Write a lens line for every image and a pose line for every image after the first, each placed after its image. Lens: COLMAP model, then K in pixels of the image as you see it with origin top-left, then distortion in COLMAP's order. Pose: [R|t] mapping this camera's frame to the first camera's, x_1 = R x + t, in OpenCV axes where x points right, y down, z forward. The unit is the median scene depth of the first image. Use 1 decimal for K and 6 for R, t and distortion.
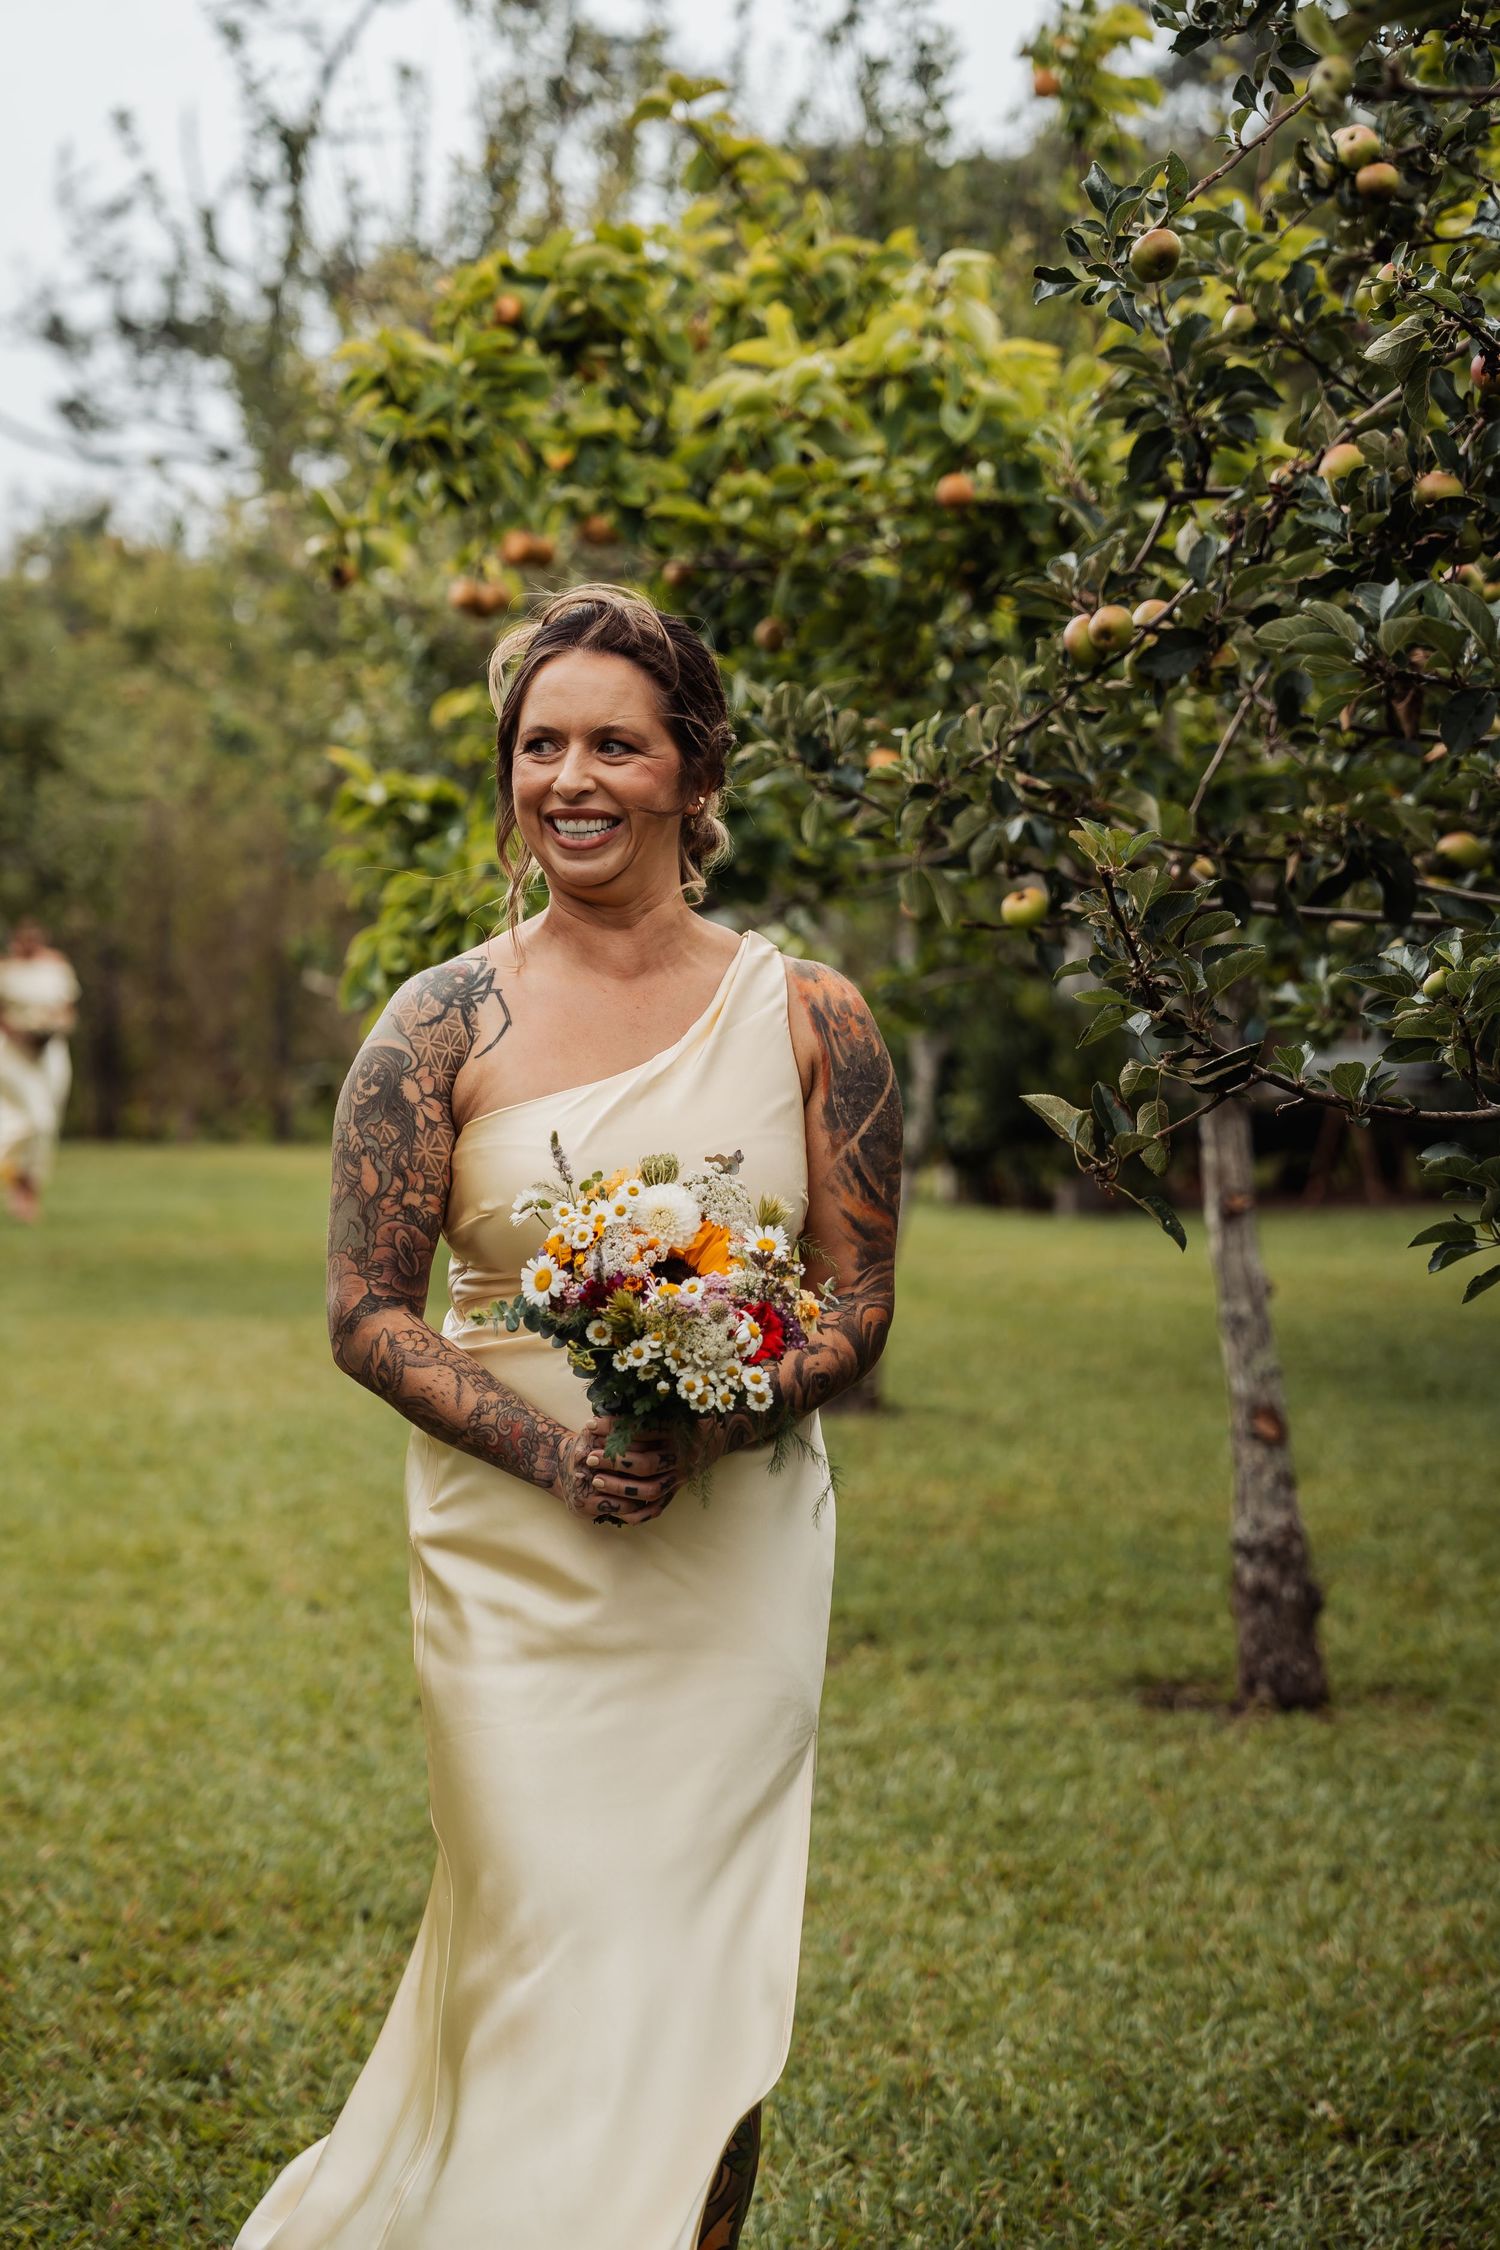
lens RADIAL K [[4479.7, 0, 773.9], [0, 4479.7, 1134.4], [0, 0, 1]] dist [0.330328, 0.000000]
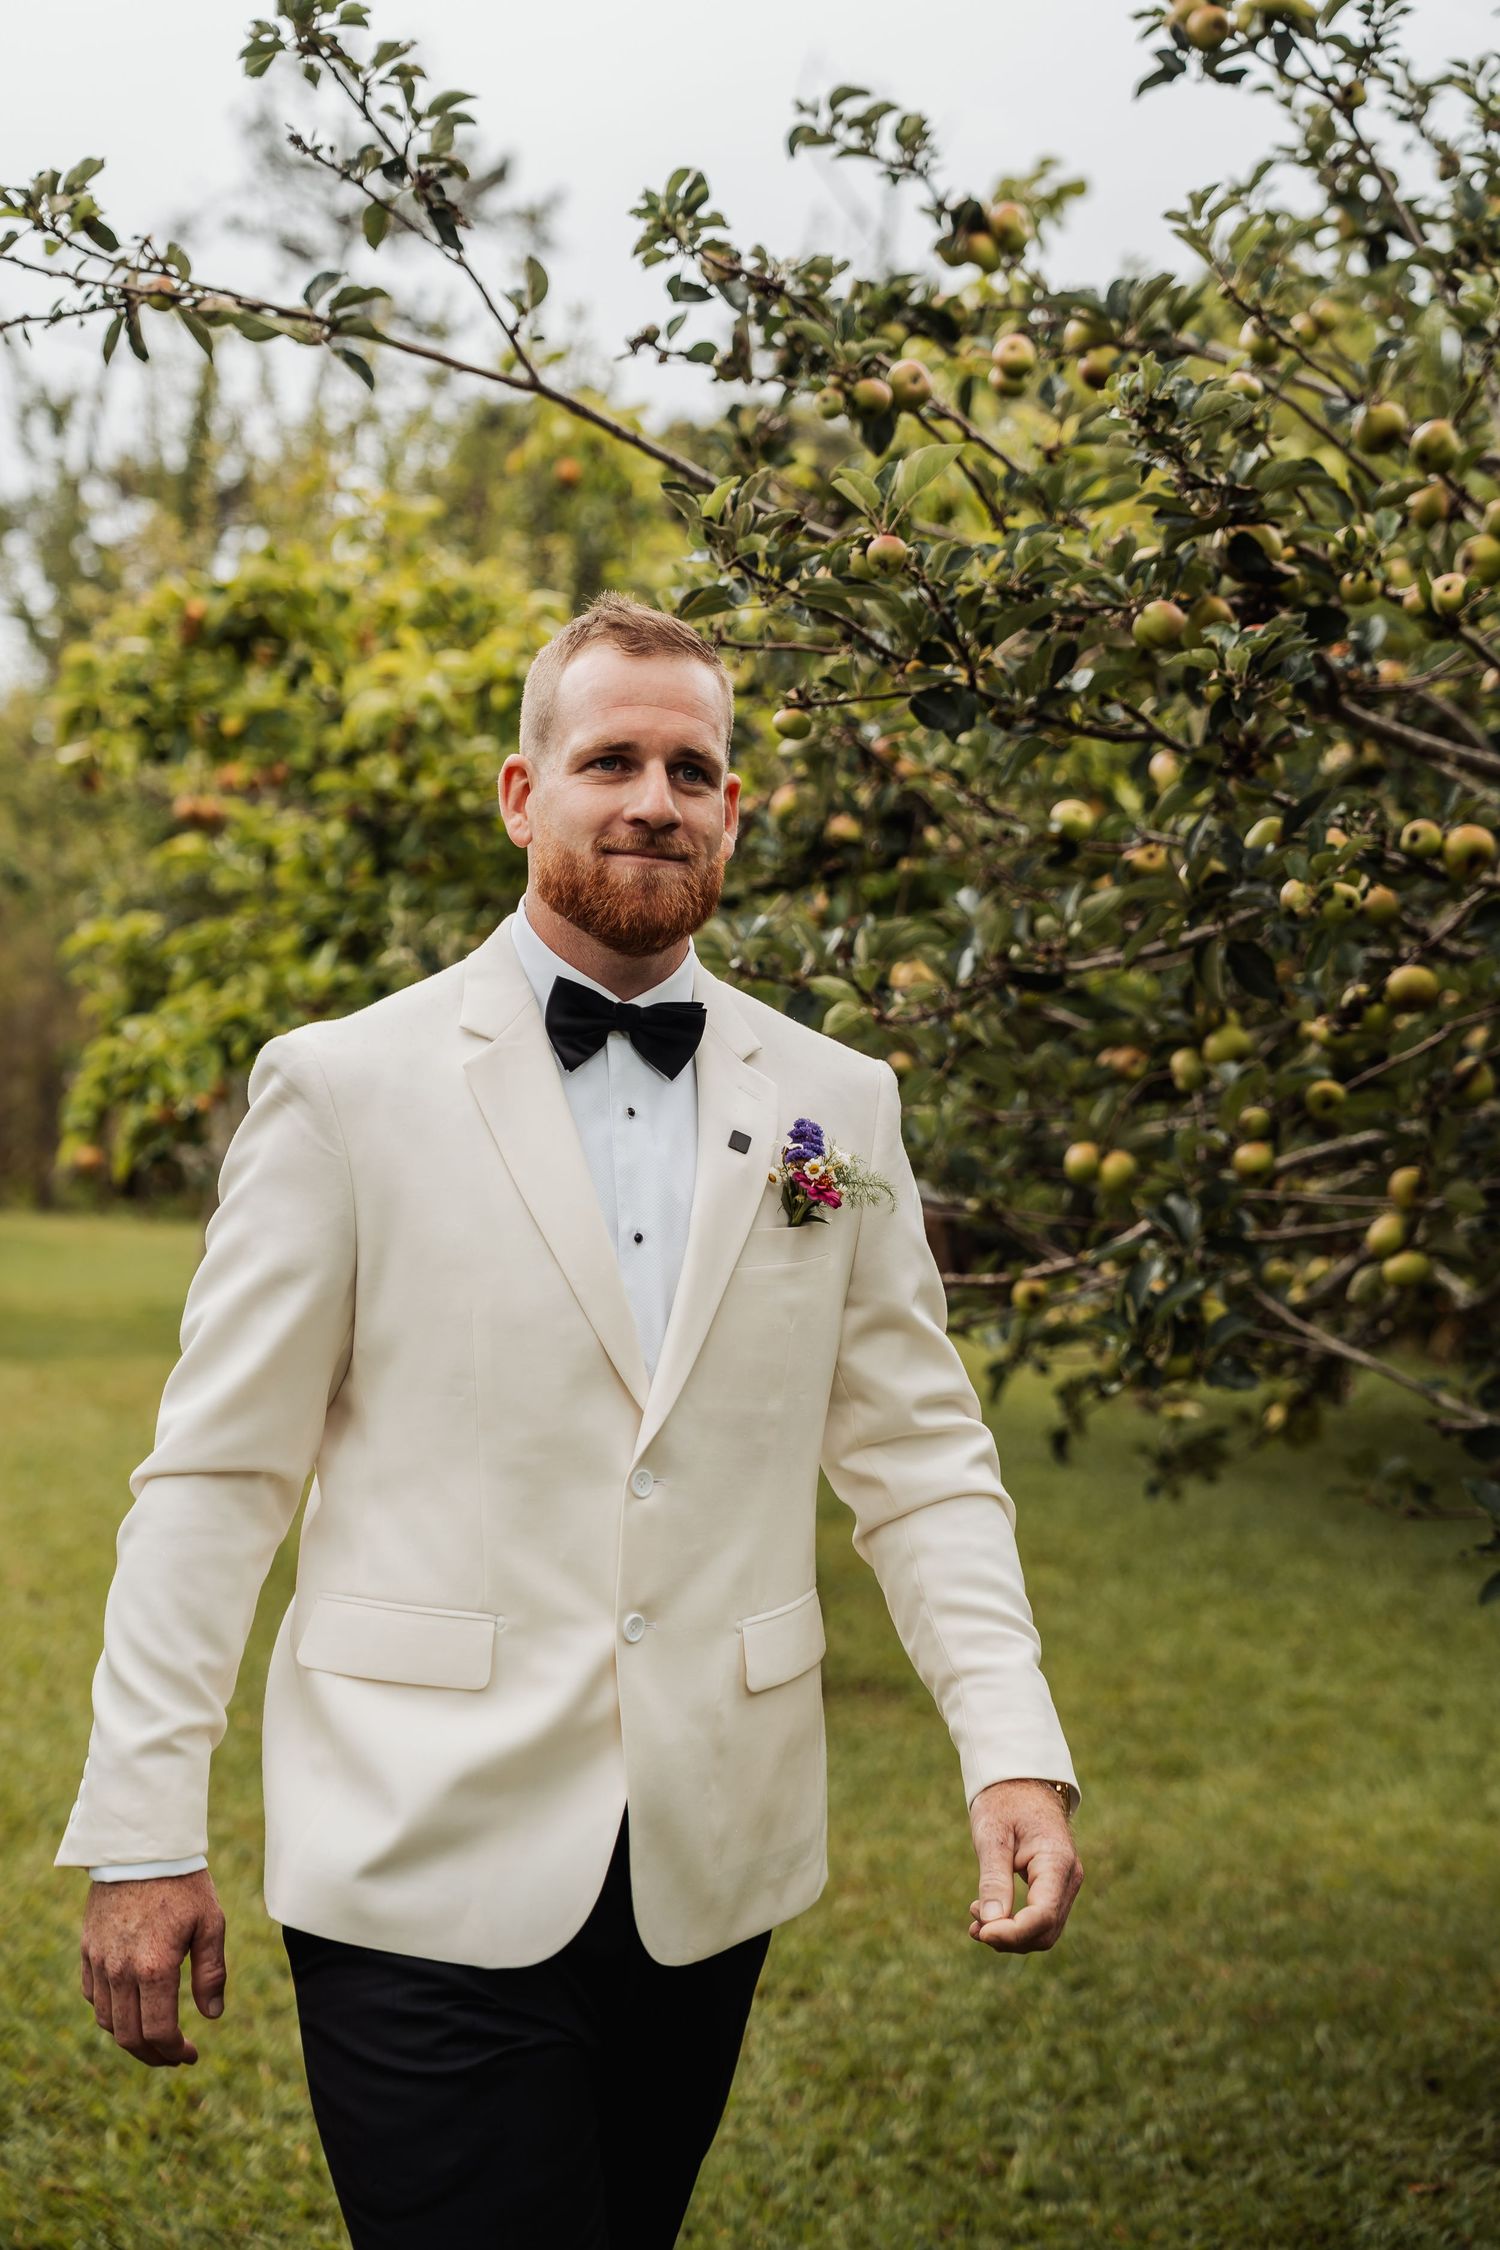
lens RADIAL K [[3840.9, 0, 766.7], [0, 3840.9, 1138.2], [0, 0, 1]] dist [0.249015, 0.000000]
pose [[0.996367, 0.045223, 0.072164, 0.023570], [-0.043642, 0.998775, -0.023337, -0.008983], [-0.073131, 0.020102, 0.997120, -0.132510]]
